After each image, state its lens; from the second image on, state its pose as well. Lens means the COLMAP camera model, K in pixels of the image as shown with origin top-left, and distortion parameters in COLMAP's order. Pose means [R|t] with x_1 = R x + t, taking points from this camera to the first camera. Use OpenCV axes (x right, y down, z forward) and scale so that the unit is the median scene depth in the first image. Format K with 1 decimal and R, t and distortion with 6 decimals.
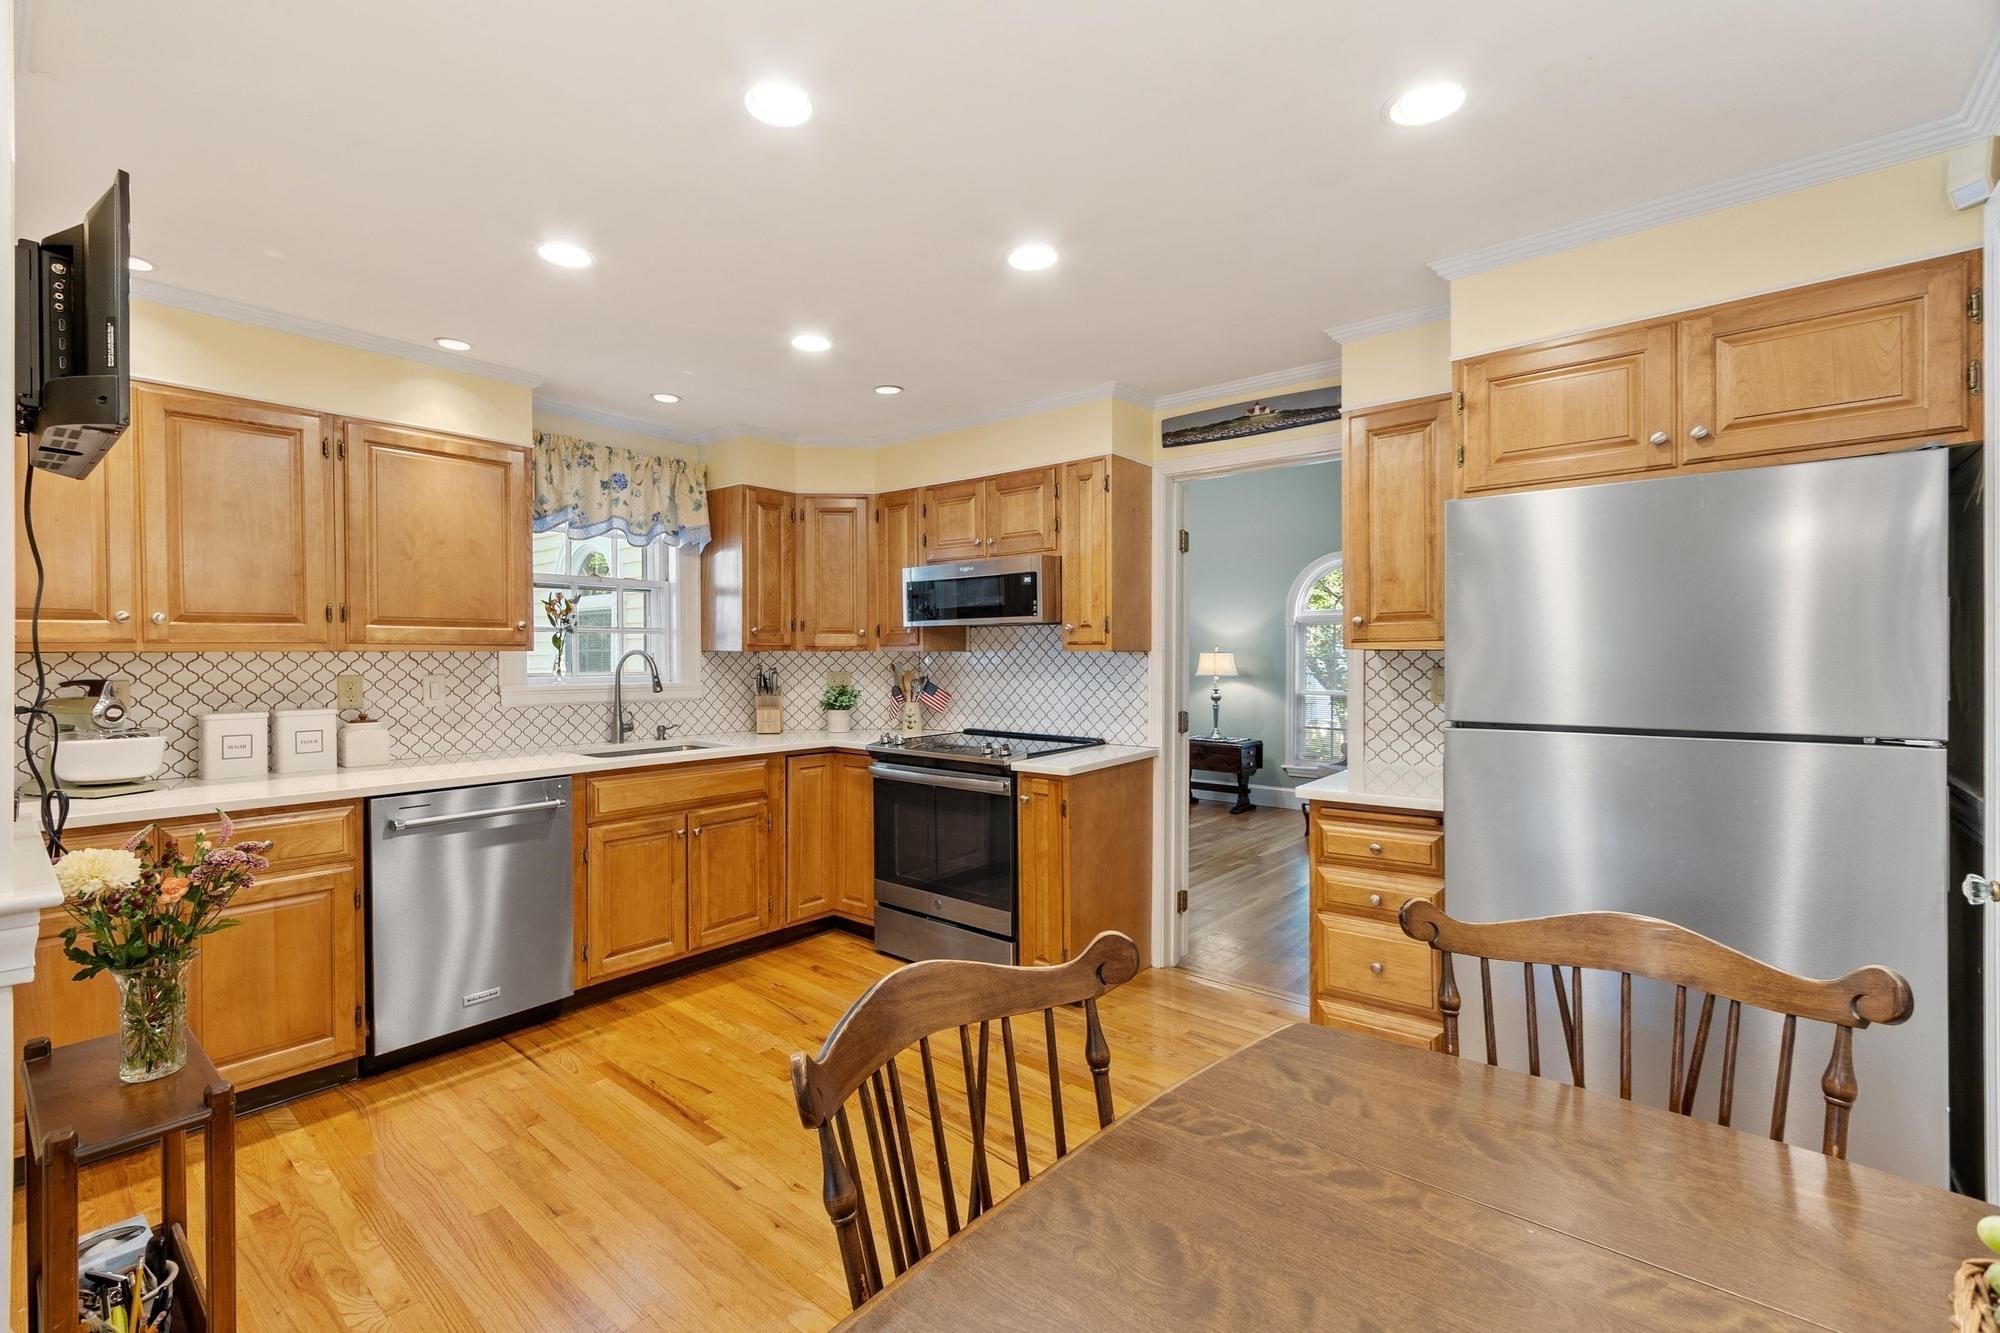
lens RADIAL K [[859.7, 0, 952.9], [0, 859.7, 657.5], [0, 0, 1]] dist [-0.001063, -0.000038]
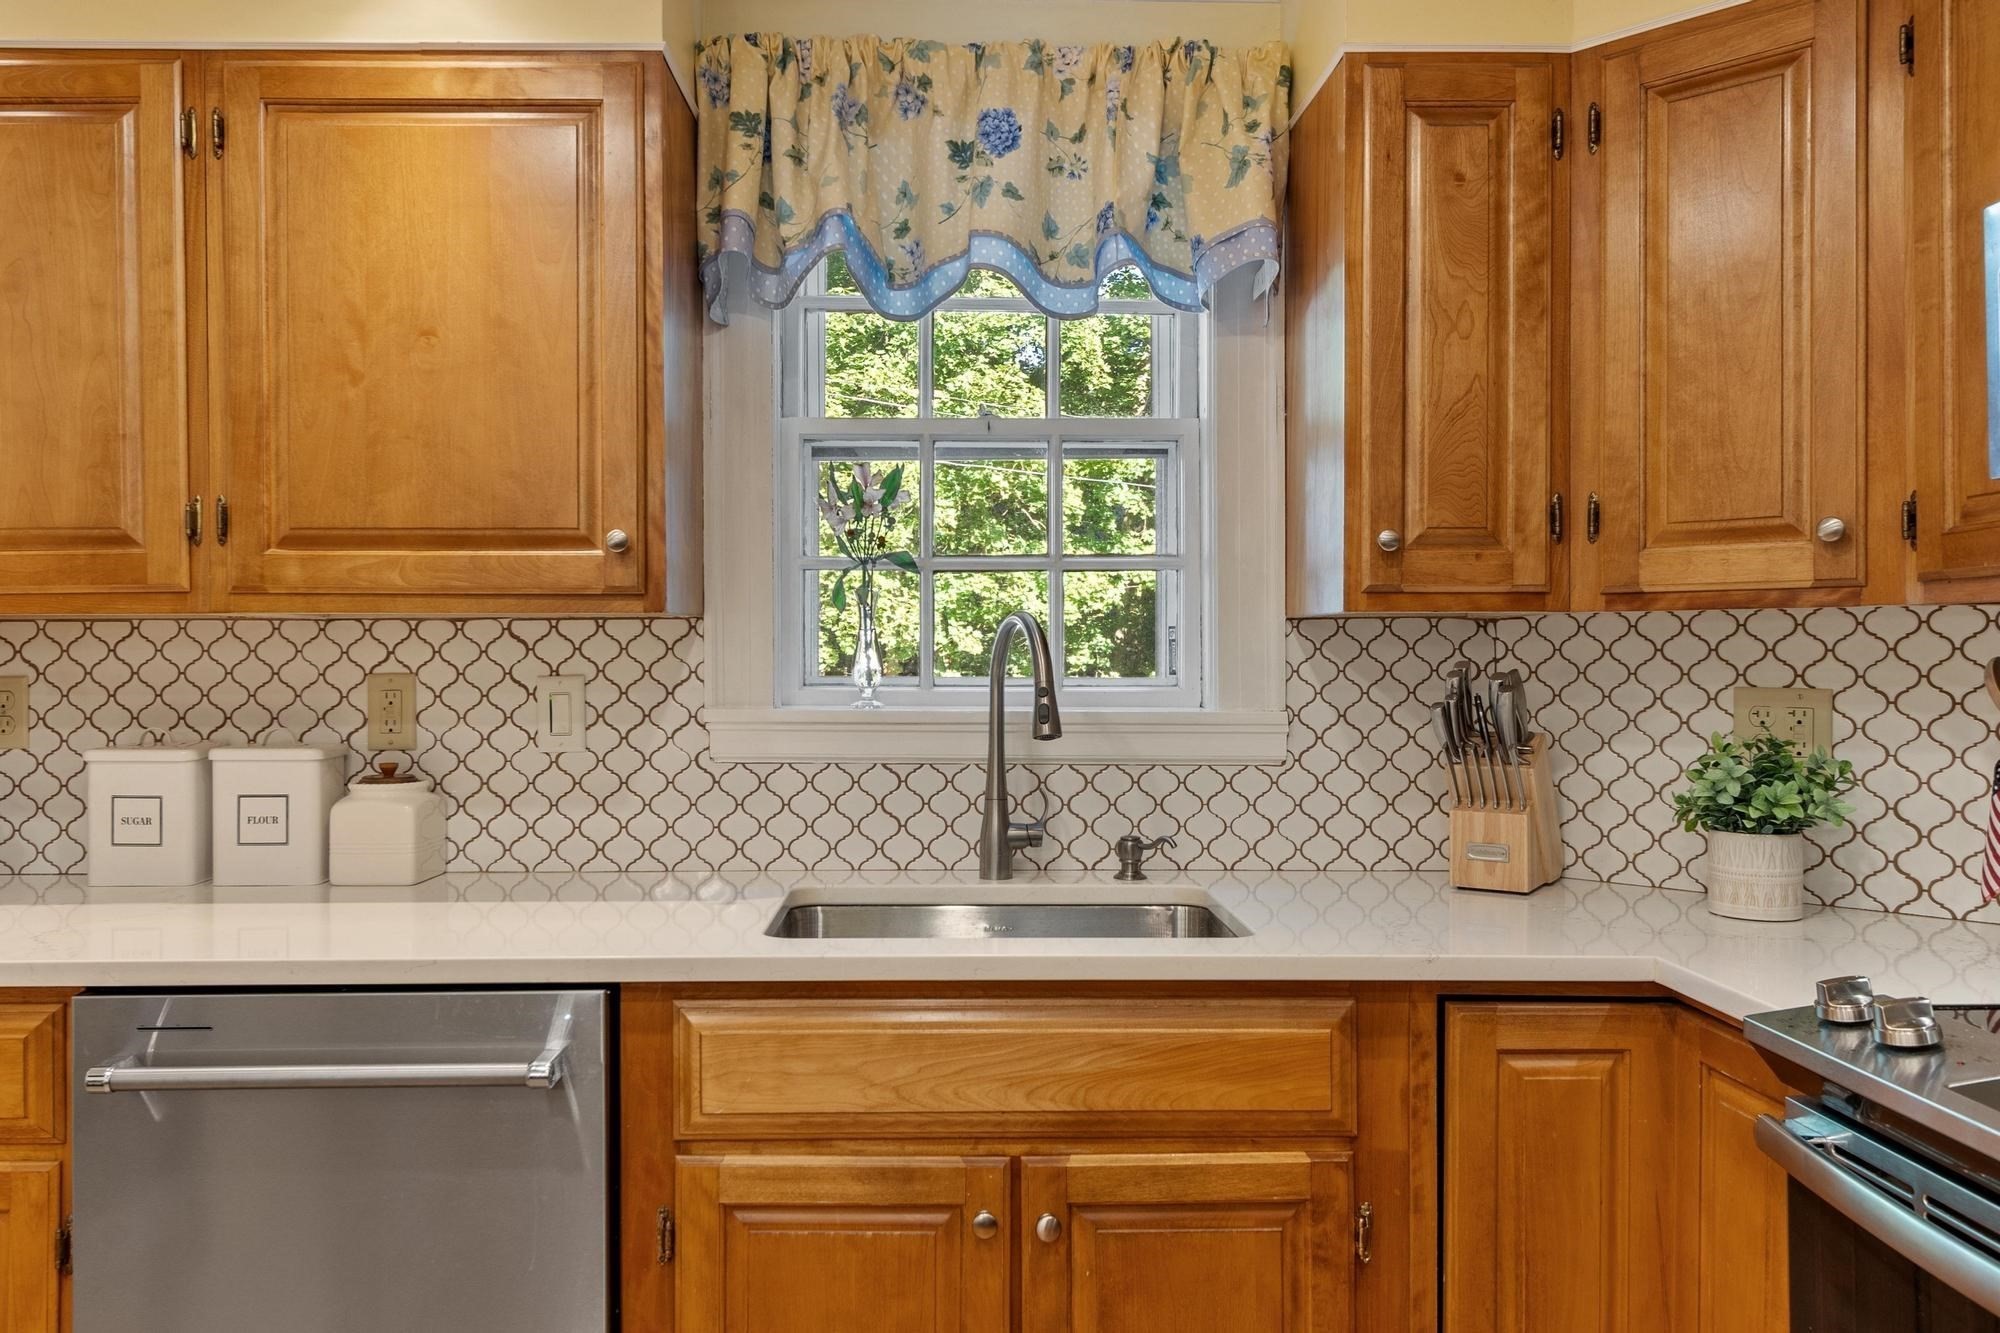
lens RADIAL K [[1403.0, 0, 1000.0], [0, 1403.0, 666.5], [0, 0, 1]] dist [0.001293, 0.000361]
pose [[0.667142, 0.004428, -0.744917, 0.040736], [-0.004635, 0.999988, 0.001794, 0.011852], [0.744916, 0.002256, 0.667155, 0.623996]]
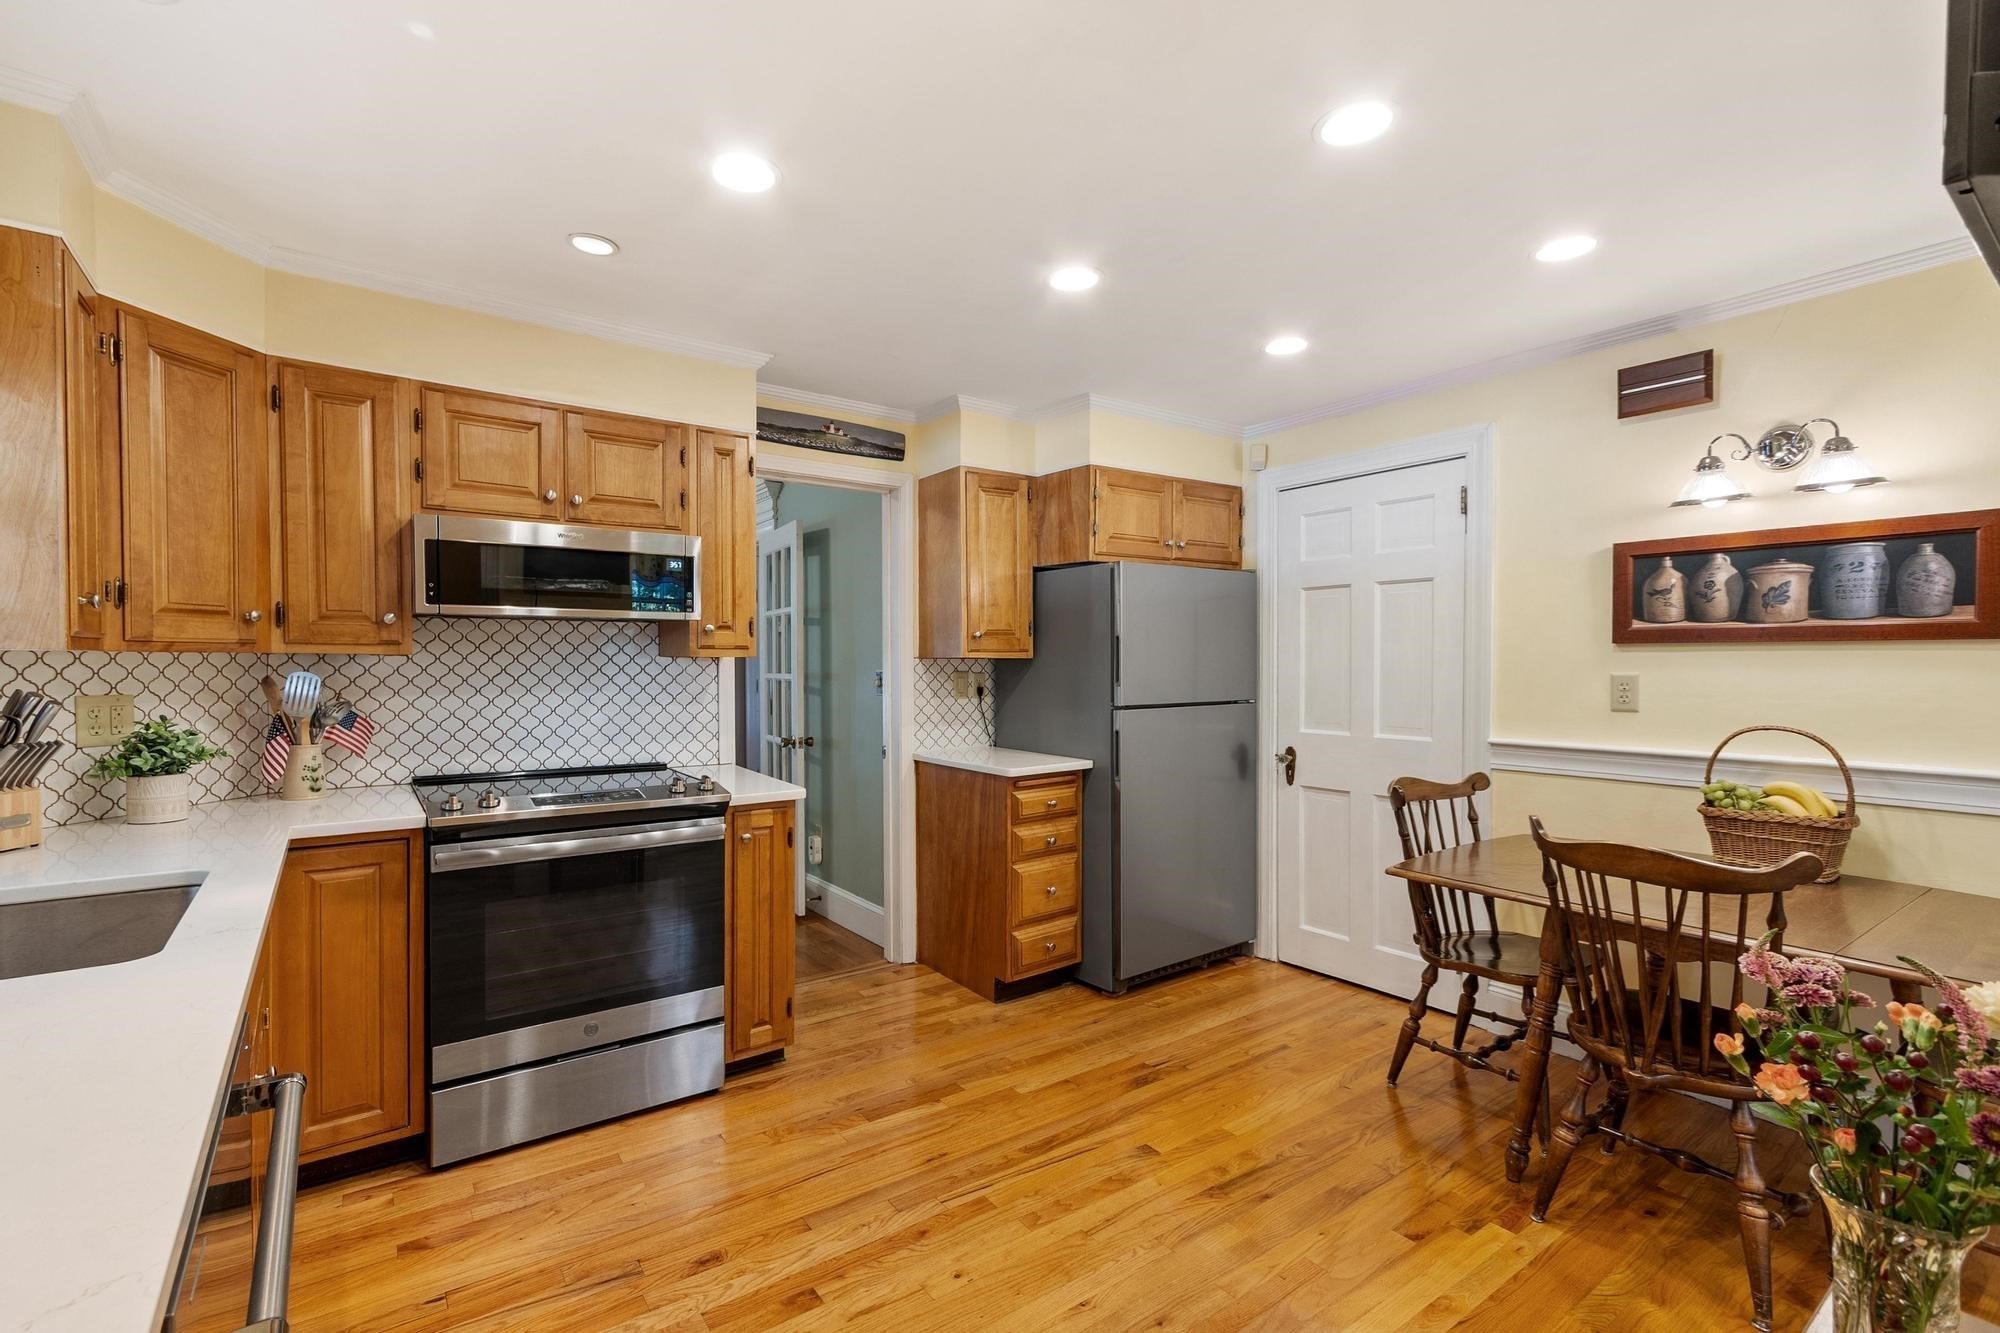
lens RADIAL K [[881.1, 0, 959.3], [0, 881.1, 674.3], [0, 0, 1]] dist [0.004536, 0.000121]
pose [[0.246407, -0.012287, 0.969088, -0.583875], [0.000813, 0.999922, 0.012471, -0.000747], [-0.969166, -0.002285, 0.246398, 0.518142]]
